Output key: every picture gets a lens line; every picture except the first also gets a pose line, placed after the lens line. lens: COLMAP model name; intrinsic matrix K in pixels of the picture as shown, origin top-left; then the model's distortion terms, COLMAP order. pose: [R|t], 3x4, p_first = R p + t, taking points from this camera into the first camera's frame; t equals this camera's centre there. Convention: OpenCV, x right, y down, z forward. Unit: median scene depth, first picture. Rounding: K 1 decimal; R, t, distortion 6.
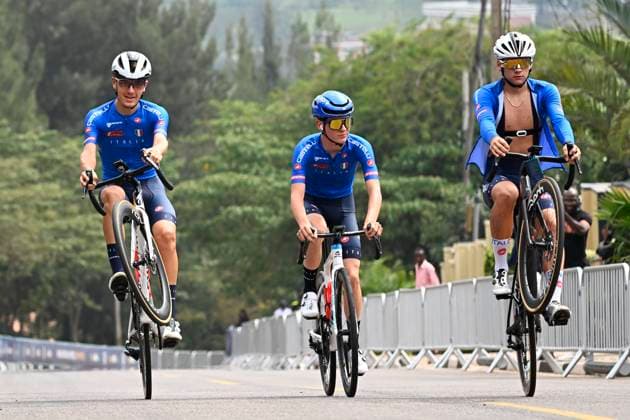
lens RADIAL K [[2844.5, 0, 315.0], [0, 2844.5, 210.0], [0, 0, 1]] dist [-0.039164, 0.000675]
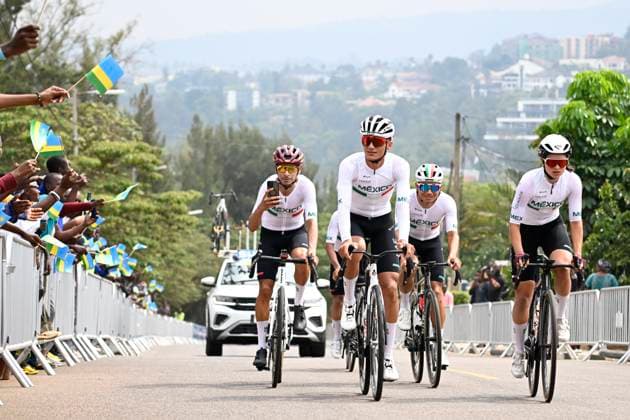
lens RADIAL K [[2238.8, 0, 394.1], [0, 2238.8, 241.8], [0, 0, 1]] dist [0.345741, 2.556911]
pose [[0.998344, 0.035922, -0.044932, 0.089750], [-0.036975, 0.999056, -0.022810, 0.015451], [0.044070, 0.024433, 0.998730, -0.560585]]
